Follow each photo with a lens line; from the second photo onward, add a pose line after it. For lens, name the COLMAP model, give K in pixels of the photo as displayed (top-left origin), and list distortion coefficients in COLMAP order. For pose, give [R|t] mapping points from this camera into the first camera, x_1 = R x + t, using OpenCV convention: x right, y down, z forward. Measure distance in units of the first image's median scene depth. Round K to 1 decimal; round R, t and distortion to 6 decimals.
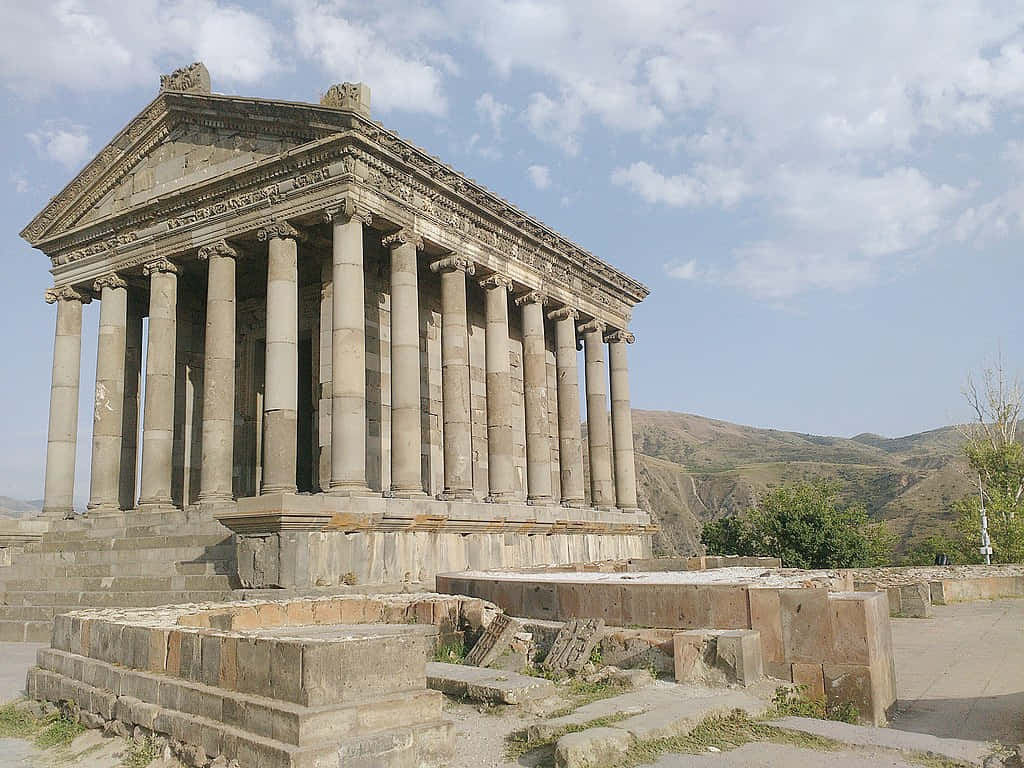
lens RADIAL K [[845.2, 0, 512.0], [0, 845.2, 384.0], [0, 0, 1]] dist [0.005488, -0.010402]
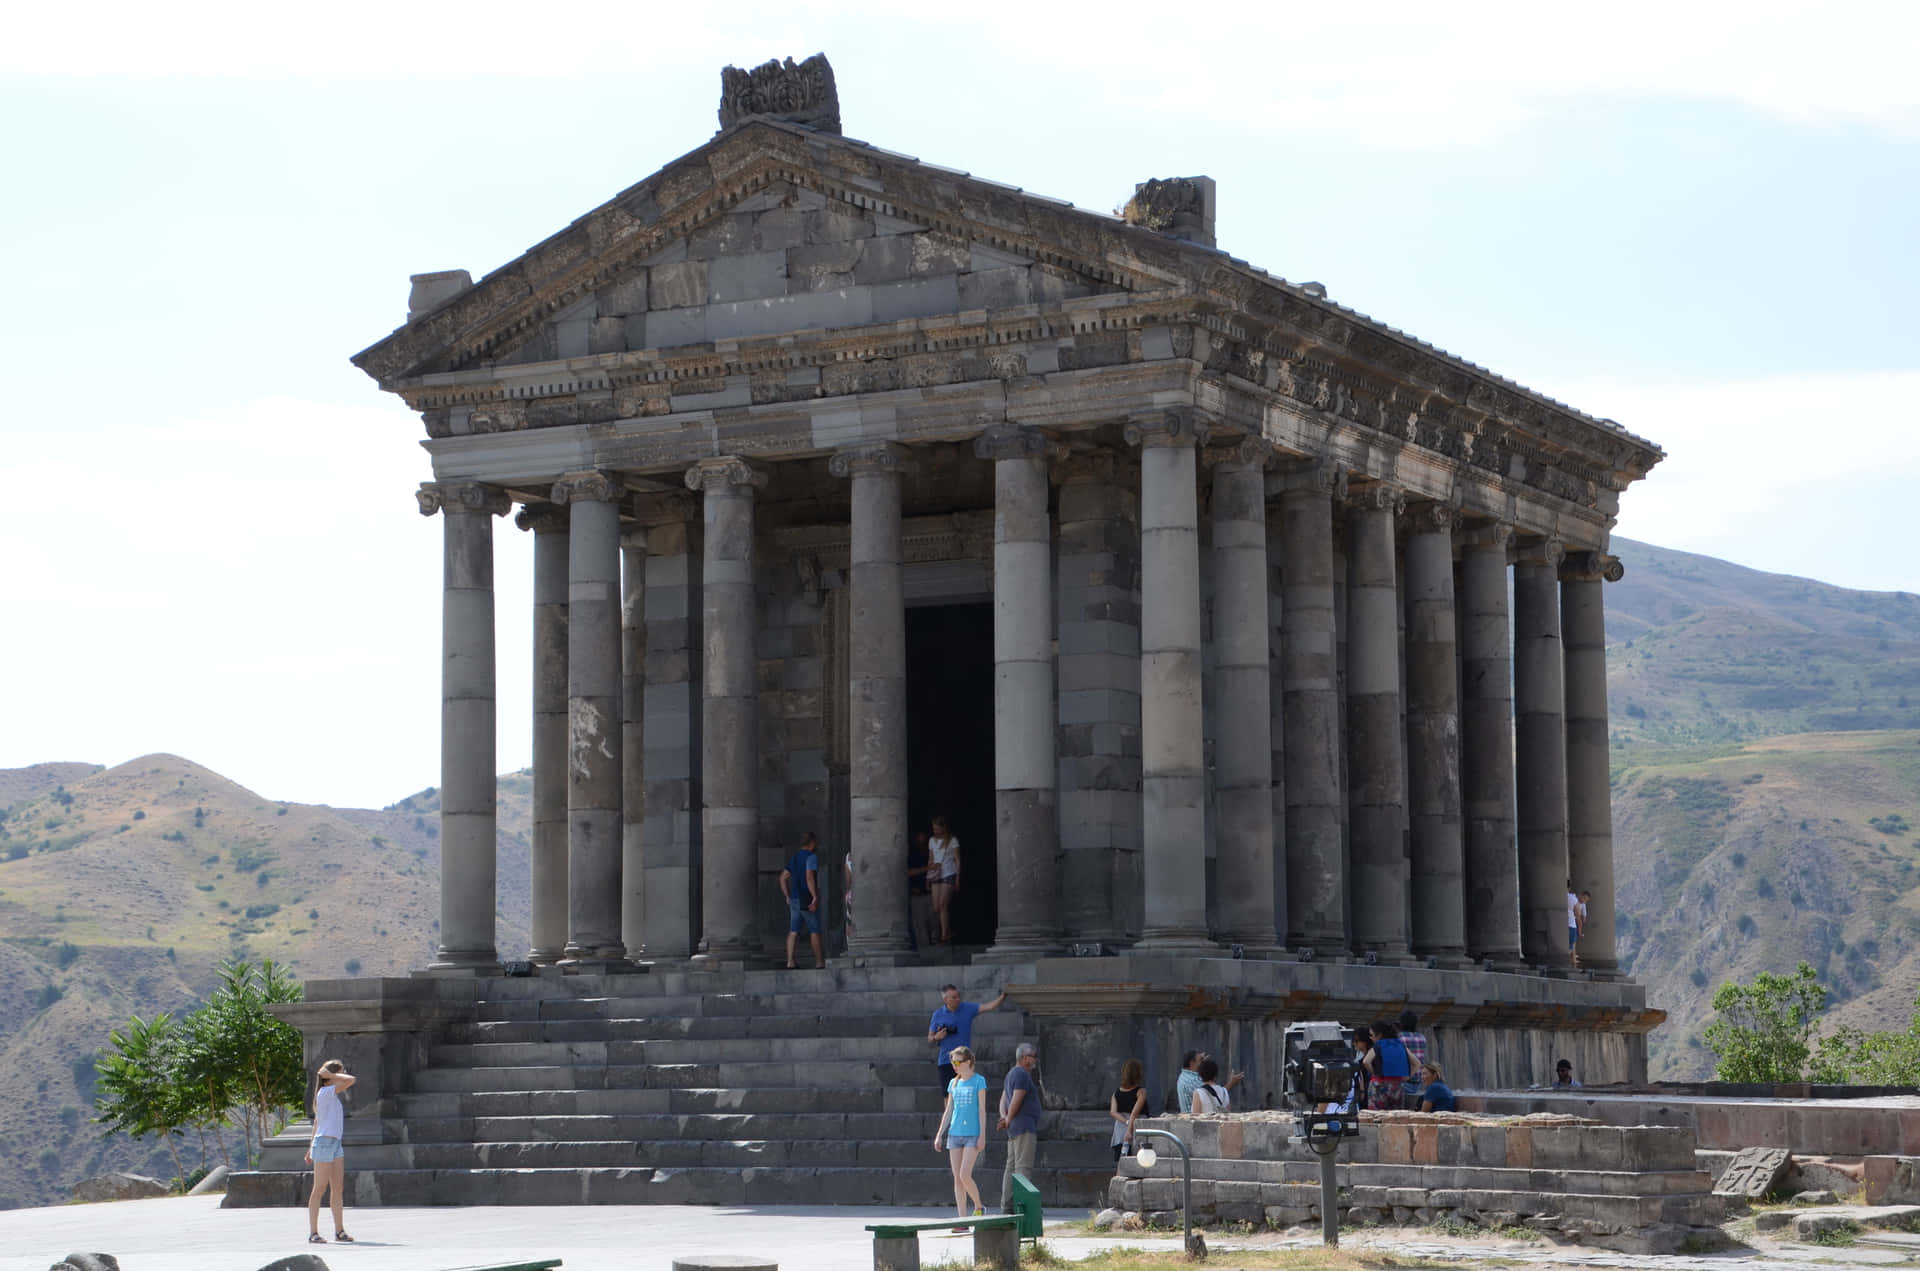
lens RADIAL K [[3365.8, 0, 959.5], [0, 3365.8, 735.7], [0, 0, 1]] dist [0.300238, 0.109015]
pose [[0.999163, 0.027424, 0.030342, -0.350664], [-0.030359, 0.994431, 0.100924, -0.198832], [-0.027405, -0.101761, 0.994431, -1.029050]]
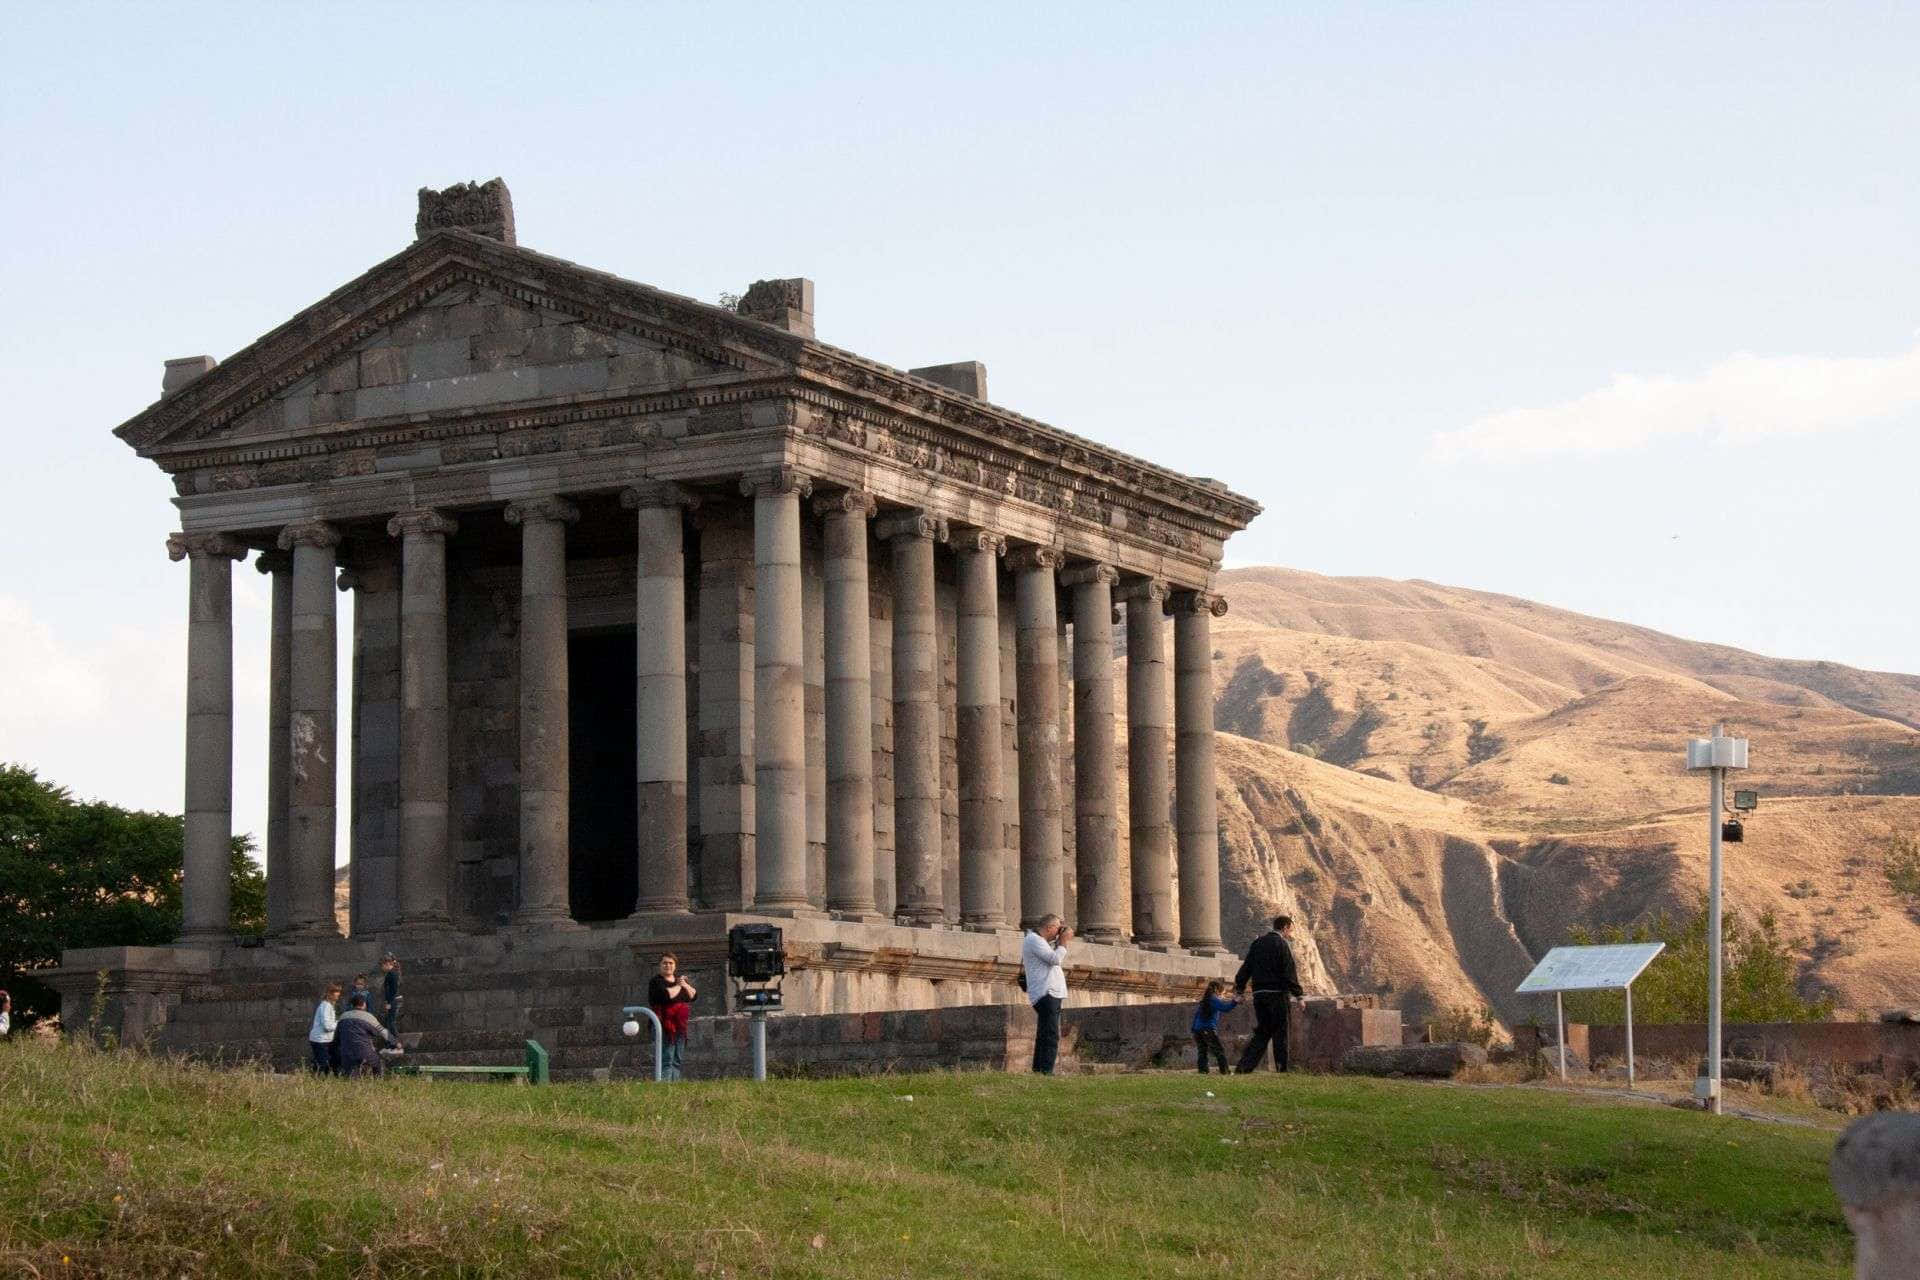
lens RADIAL K [[3409.3, 0, 960.0], [0, 3409.3, 640.0], [0, 0, 1]] dist [0.082449, 0.109935]
pose [[0.998288, 0.022960, 0.053793, -0.175005], [-0.025734, 0.998344, 0.051458, -0.198286], [-0.052522, -0.052754, 0.997225, -1.463884]]
